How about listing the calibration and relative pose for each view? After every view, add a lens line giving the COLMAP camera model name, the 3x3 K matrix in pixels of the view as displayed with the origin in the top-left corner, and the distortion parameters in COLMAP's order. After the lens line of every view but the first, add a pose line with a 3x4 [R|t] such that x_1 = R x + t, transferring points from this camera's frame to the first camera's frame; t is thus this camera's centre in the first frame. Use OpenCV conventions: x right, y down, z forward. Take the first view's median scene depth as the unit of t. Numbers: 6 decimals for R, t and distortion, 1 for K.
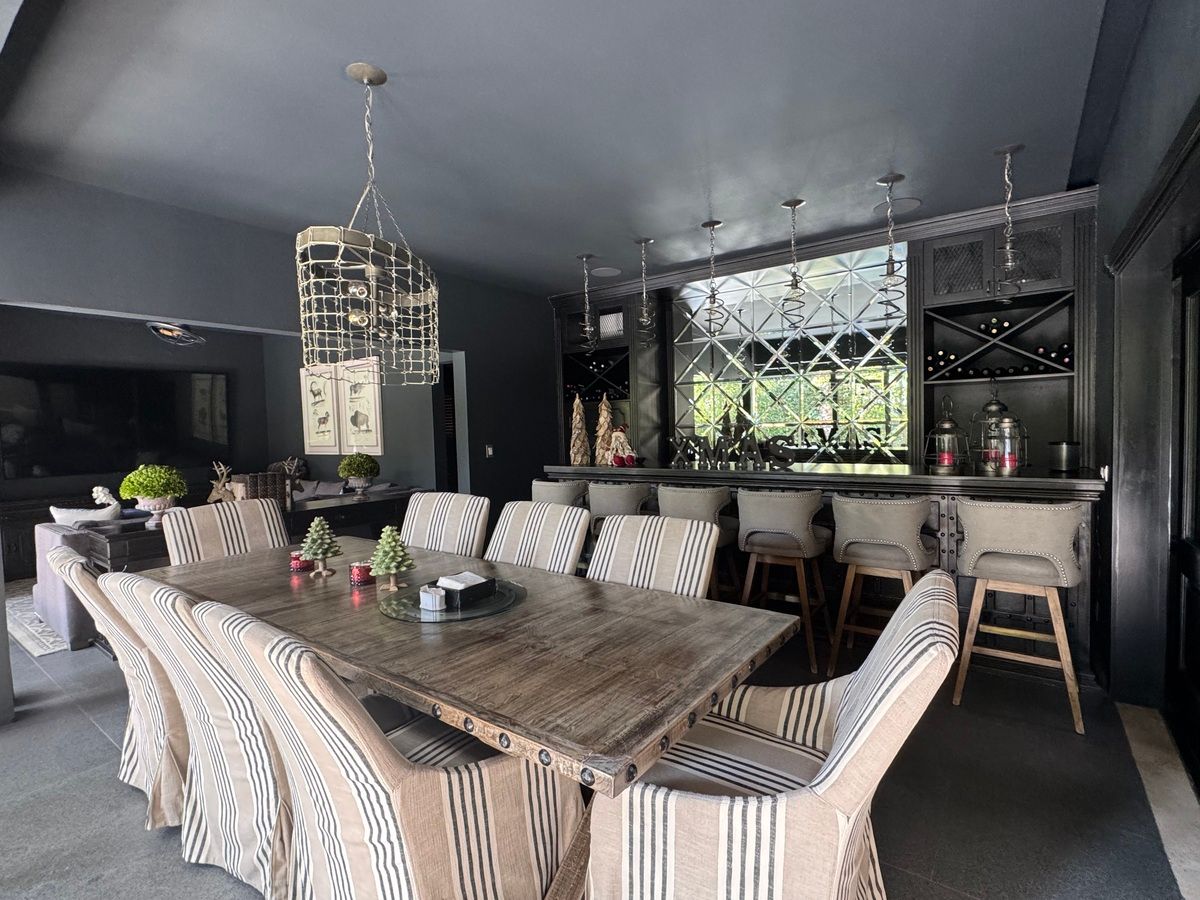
lens RADIAL K [[570.8, 0, 600.0], [0, 570.8, 450.0], [0, 0, 1]] dist [-0.002628, -0.000510]
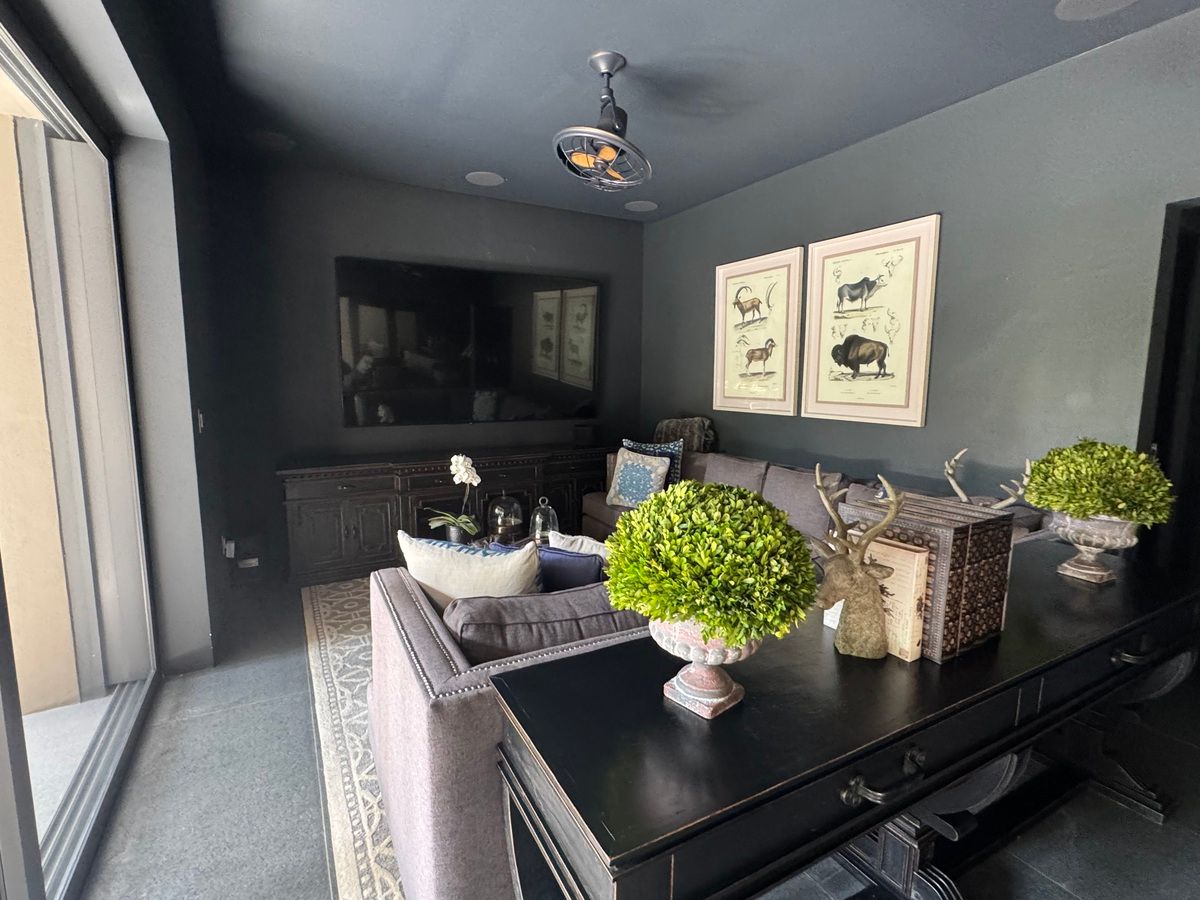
lens RADIAL K [[570.8, 0, 600.0], [0, 570.8, 450.0], [0, 0, 1]] dist [-0.002628, -0.000510]
pose [[0.910219, 0.087338, -0.404813, -0.670091], [-0.049704, 0.993482, 0.102584, -0.011327], [0.411134, -0.073253, 0.908627, 0.689608]]
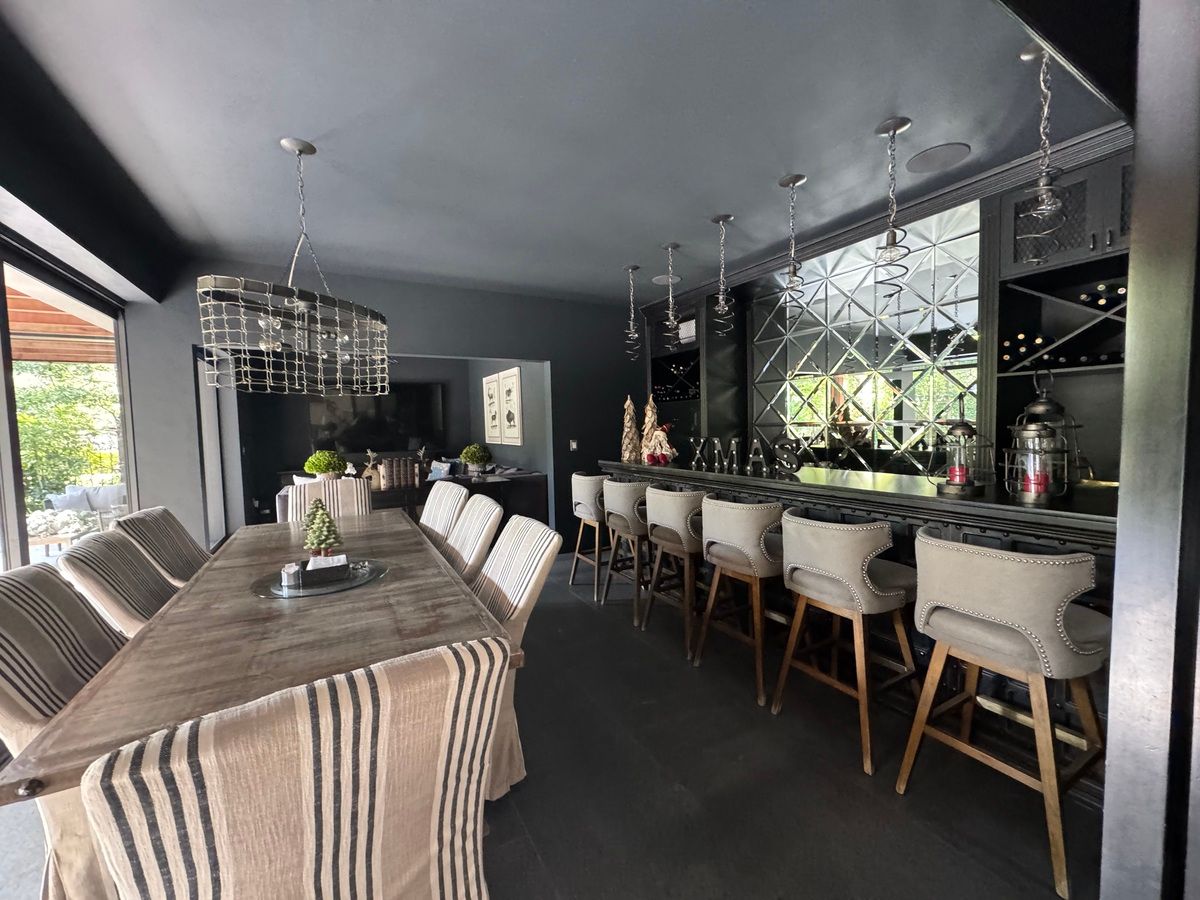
lens RADIAL K [[477.9, 0, 600.0], [0, 477.9, 450.0], [0, 0, 1]] dist [-0.002242, 0.000041]
pose [[0.912542, 0.028587, -0.407982, 0.327602], [-0.018710, 0.999428, 0.028181, -0.021523], [0.408554, -0.018083, 0.912555, 0.158472]]
